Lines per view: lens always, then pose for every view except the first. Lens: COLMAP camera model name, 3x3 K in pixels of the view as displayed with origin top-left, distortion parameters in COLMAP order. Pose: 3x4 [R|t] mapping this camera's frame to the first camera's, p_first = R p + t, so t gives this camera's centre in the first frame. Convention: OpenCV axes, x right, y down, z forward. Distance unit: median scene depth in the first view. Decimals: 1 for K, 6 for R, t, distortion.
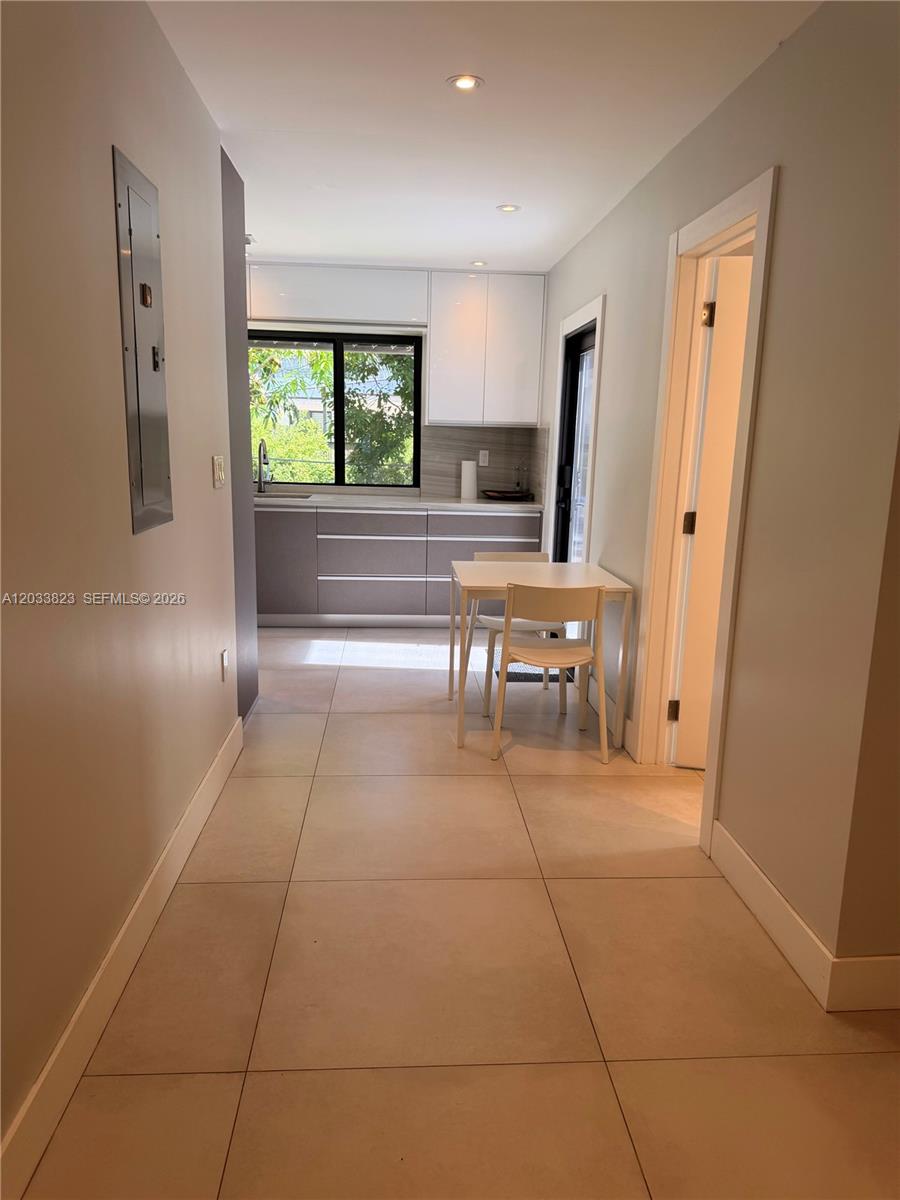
lens RADIAL K [[827.5, 0, 451.5], [0, 827.5, 622.4], [0, 0, 1]] dist [0.150452, -0.331037]
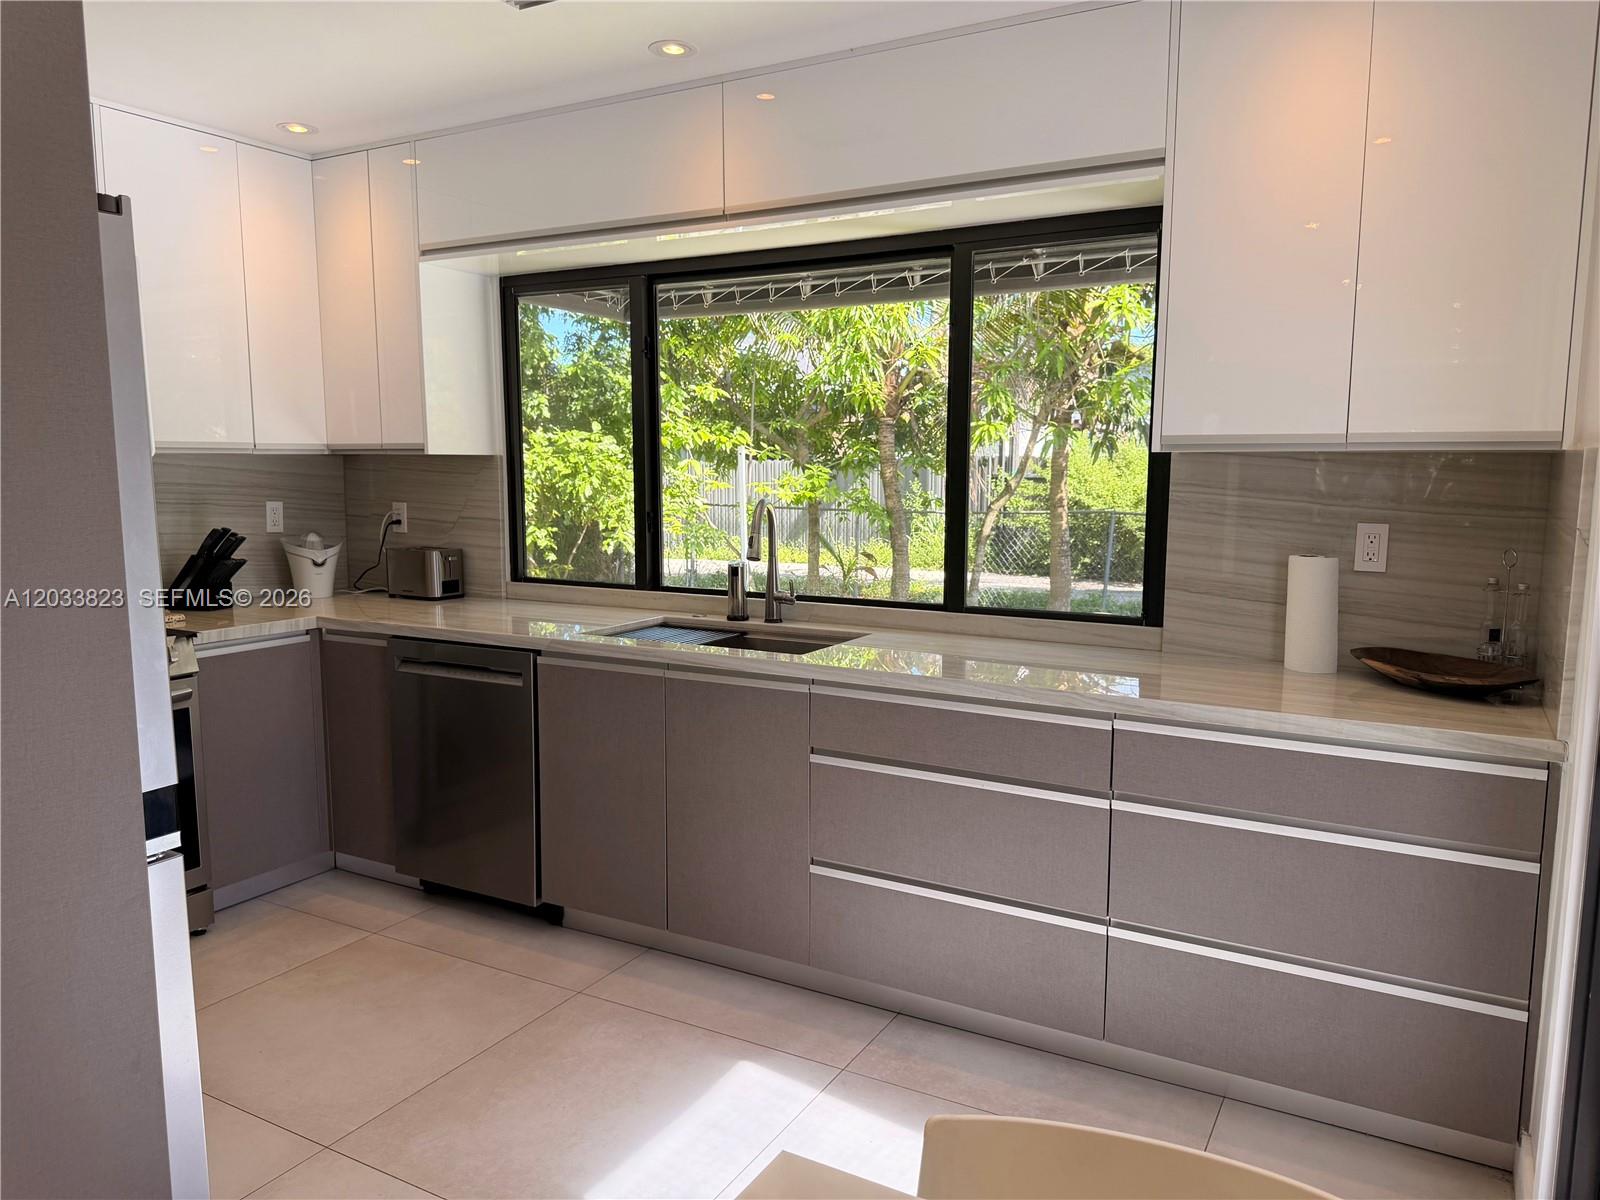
lens RADIAL K [[1129.9, 0, 797.8], [0, 1129.9, 610.2], [0, 0, 1]] dist [-0.003498, -0.004013]
pose [[0.832330, 0.047894, -0.552208, 0.100423], [-0.101649, 0.992553, -0.067127, -0.129279], [0.544881, 0.112003, 0.831000, 0.555645]]
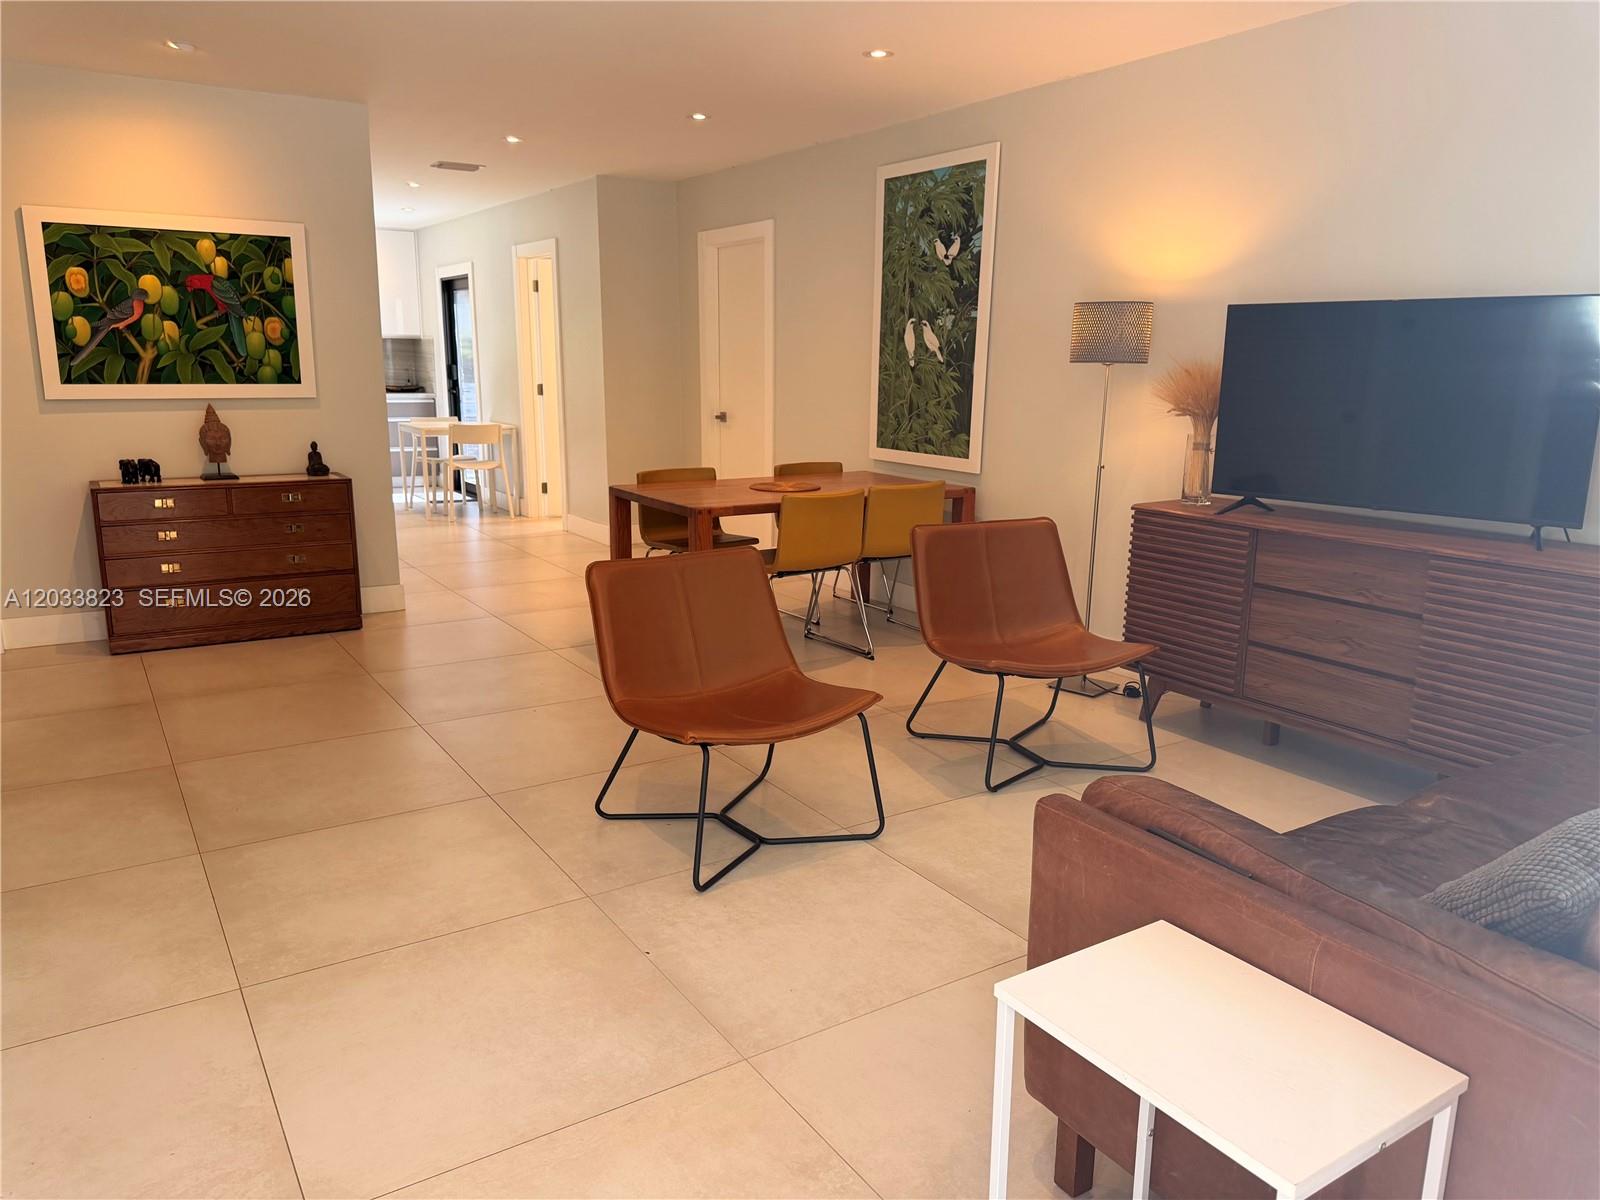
lens RADIAL K [[1129.9, 0, 797.8], [0, 1129.9, 610.2], [0, 0, 1]] dist [-0.003498, -0.004013]
pose [[0.873724, -0.125193, 0.470035, -0.287111], [0.119016, 0.991962, 0.042974, 0.205616], [-0.471636, 0.018395, 0.881601, -0.930382]]
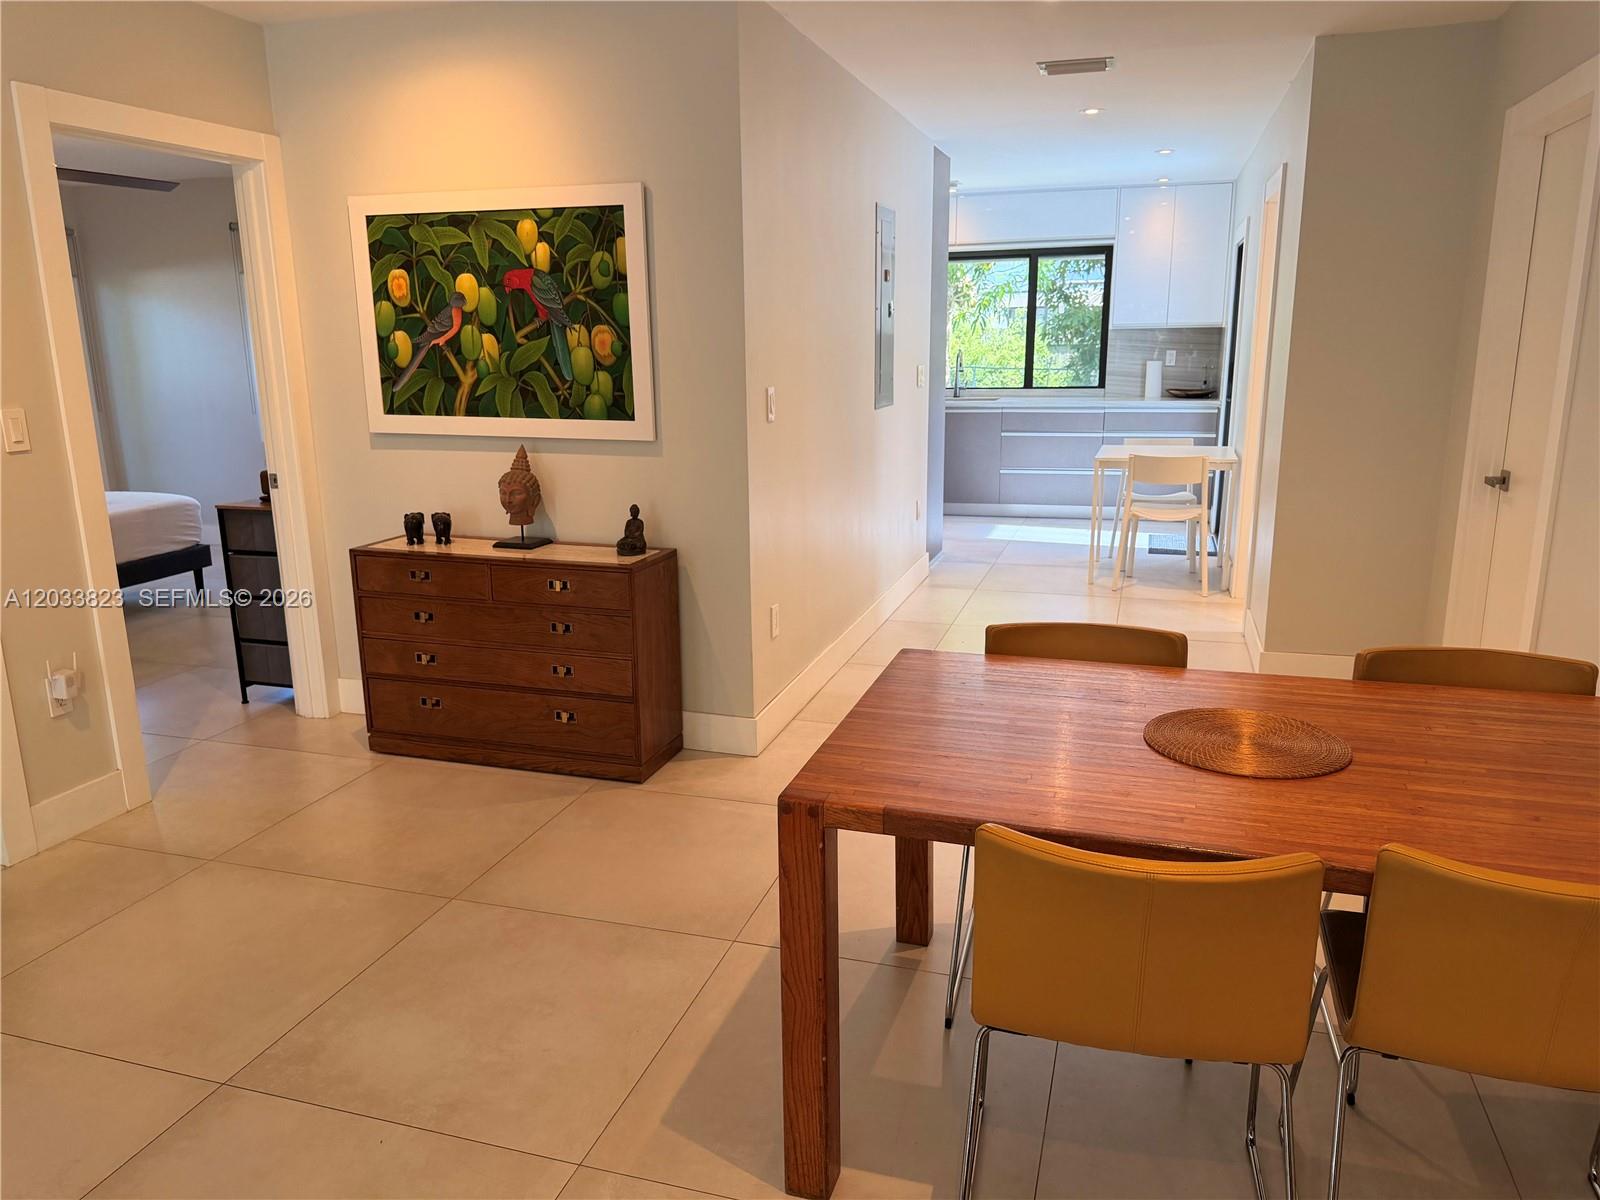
lens RADIAL K [[1103.3, 0, 800.0], [0, 1103.3, 600.0], [0, 0, 1]] dist [0.150452, -0.331037]
pose [[0.930740, 0.048401, -0.362463, 0.135582], [-0.043830, 0.998822, 0.020829, 0.098261], [0.363044, -0.003499, 0.931765, -0.484969]]
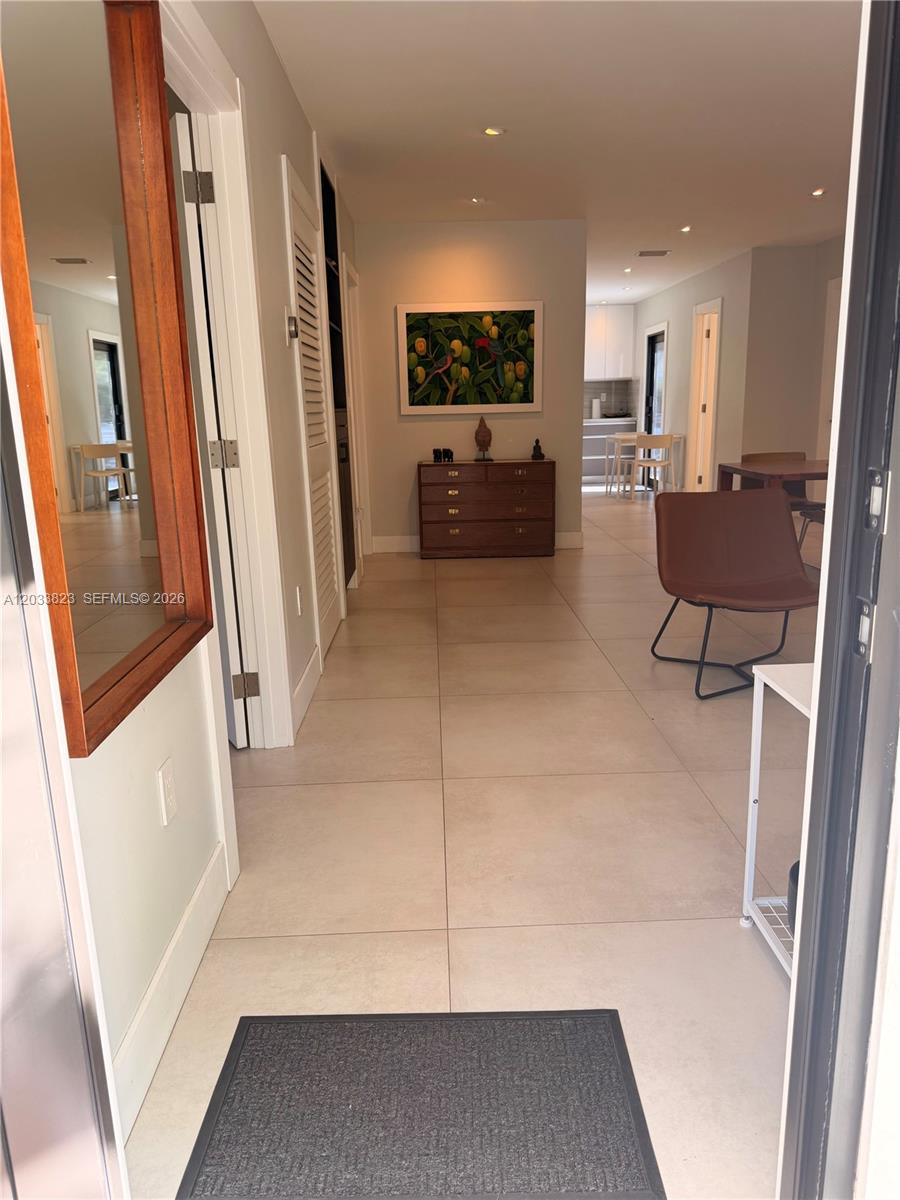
lens RADIAL K [[827.5, 0, 451.5], [0, 827.5, 622.4], [0, 0, 1]] dist [0.150452, -0.331037]
pose [[0.997667, -0.042068, -0.053759, -0.246535], [0.043883, 0.998490, 0.033038, 0.263830], [0.052288, -0.035320, 0.998007, -1.056691]]
